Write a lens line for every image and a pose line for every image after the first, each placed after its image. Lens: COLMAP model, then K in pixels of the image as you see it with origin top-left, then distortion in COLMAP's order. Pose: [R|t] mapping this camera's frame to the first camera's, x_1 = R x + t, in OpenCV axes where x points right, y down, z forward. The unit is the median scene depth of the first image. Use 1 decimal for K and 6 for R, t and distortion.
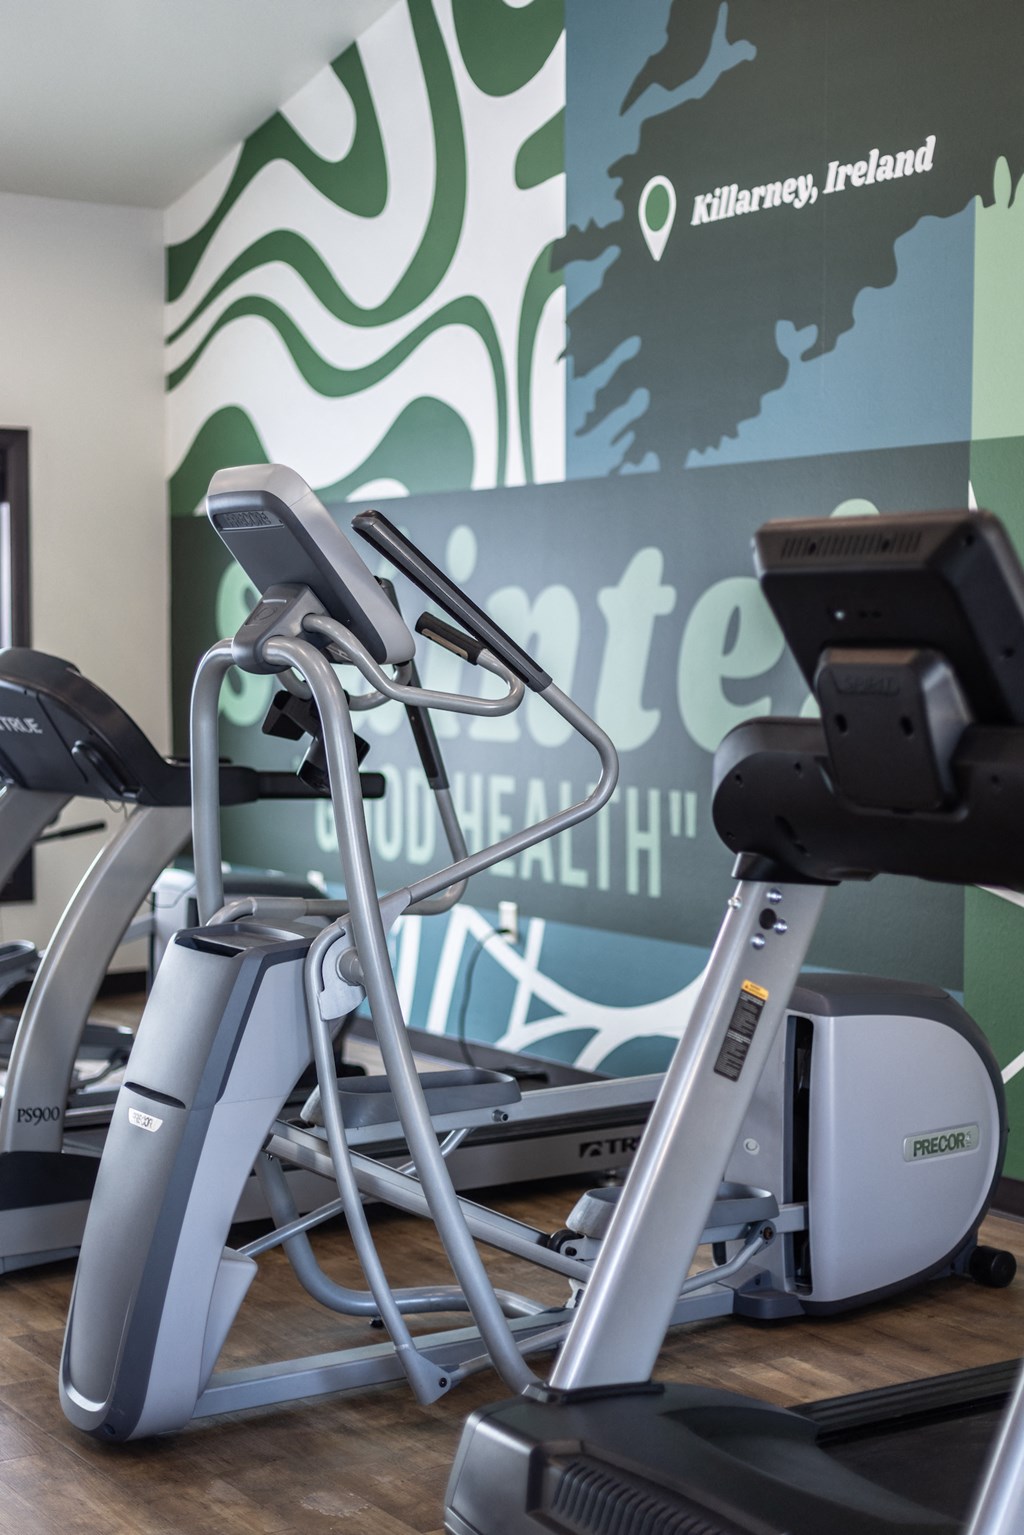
lens RADIAL K [[2370.6, 0, 512.0], [0, 2370.6, 767.5], [0, 0, 1]] dist [-0.019530, -0.052275]
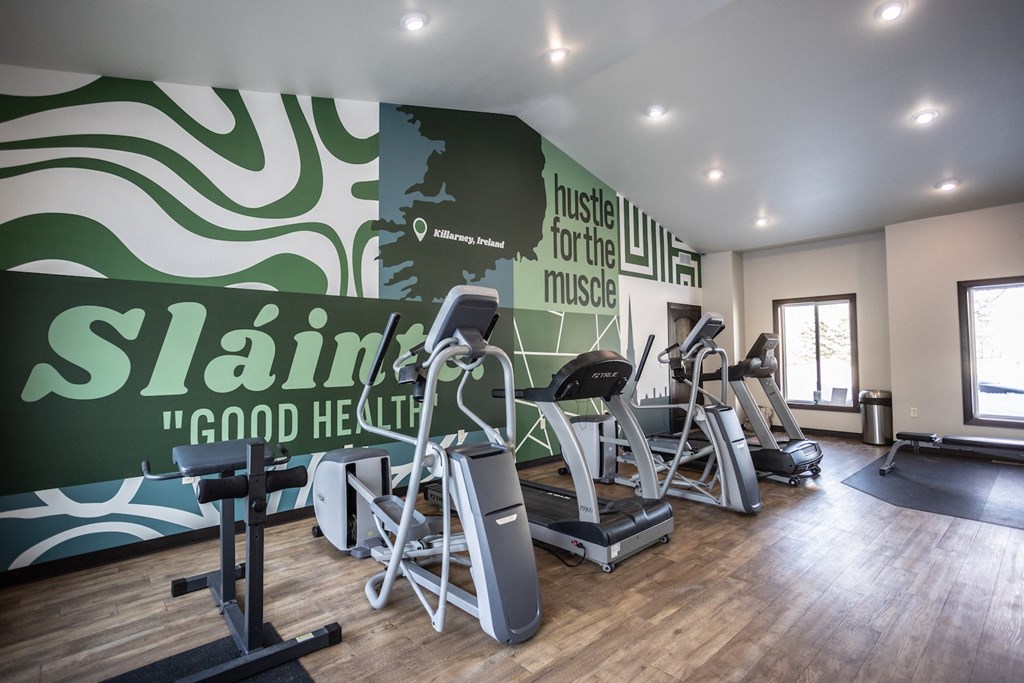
lens RADIAL K [[493.0, 0, 509.7], [0, 493.0, 335.9], [0, 0, 1]] dist [-0.042963, 0.031029]
pose [[-0.144418, 0.030700, 0.989040, -0.649717], [0.063036, 0.997774, -0.021767, -0.049379], [-0.987507, 0.059201, -0.146032, 0.952706]]
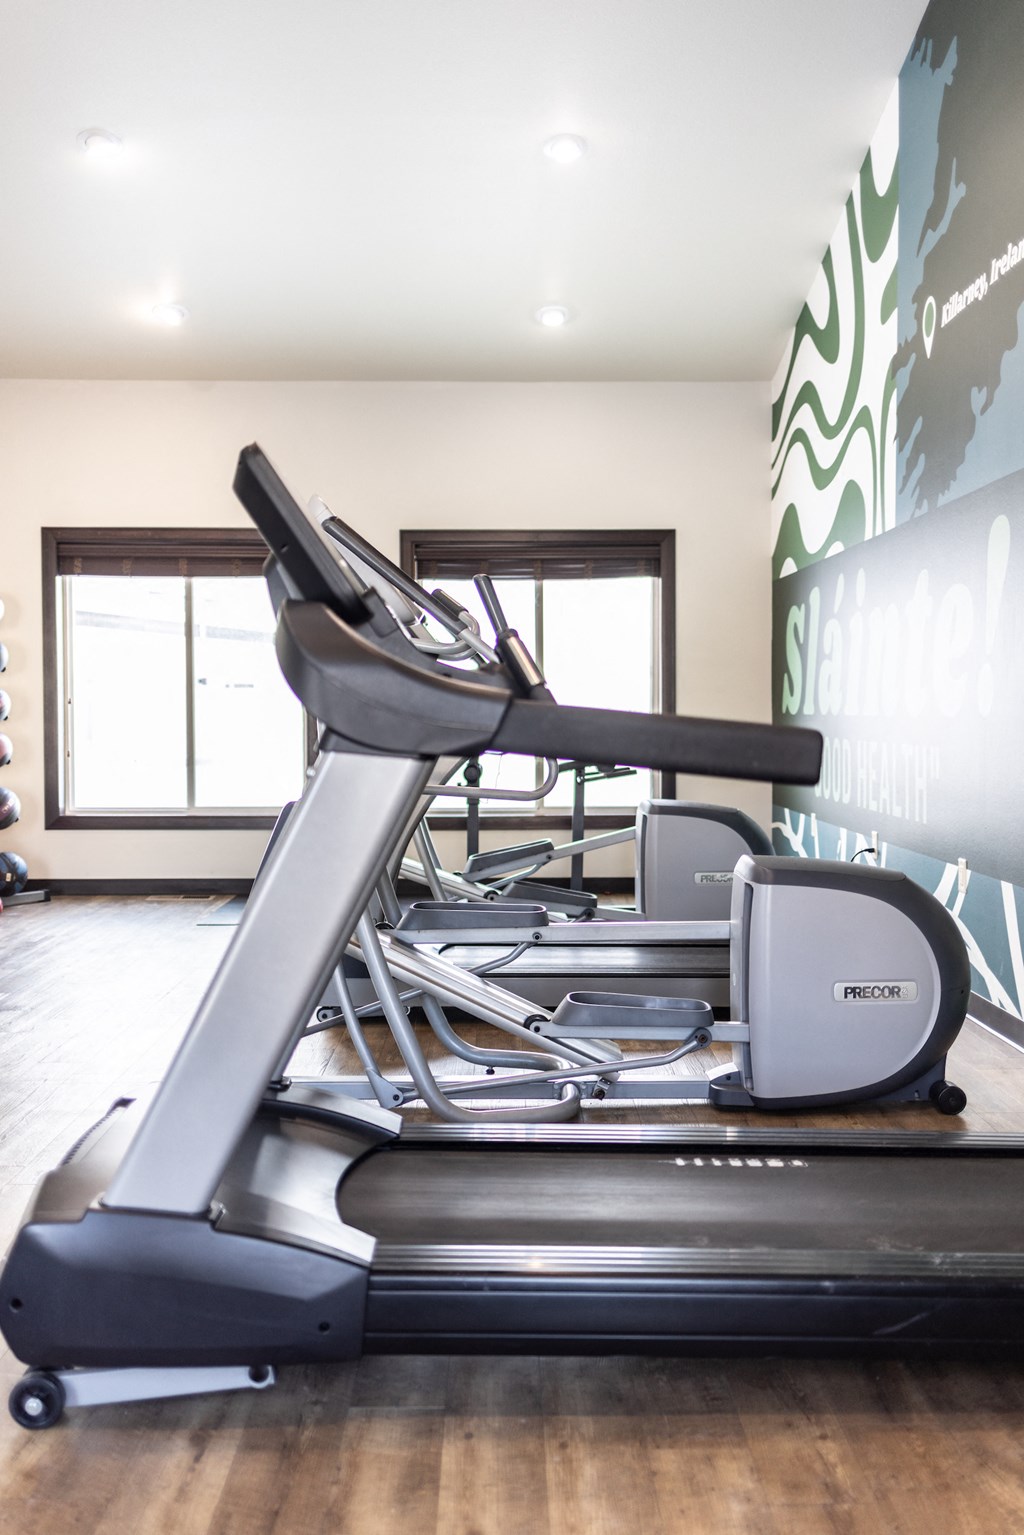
lens RADIAL K [[1473.8, 0, 512.0], [0, 1473.8, 767.5], [0, 0, 1]] dist [0.005019, 0.006066]
pose [[0.832430, 0.016192, -0.553894, 0.326596], [-0.023844, 0.999694, -0.006610, 0.032956], [0.553618, 0.018709, 0.832561, 0.154563]]
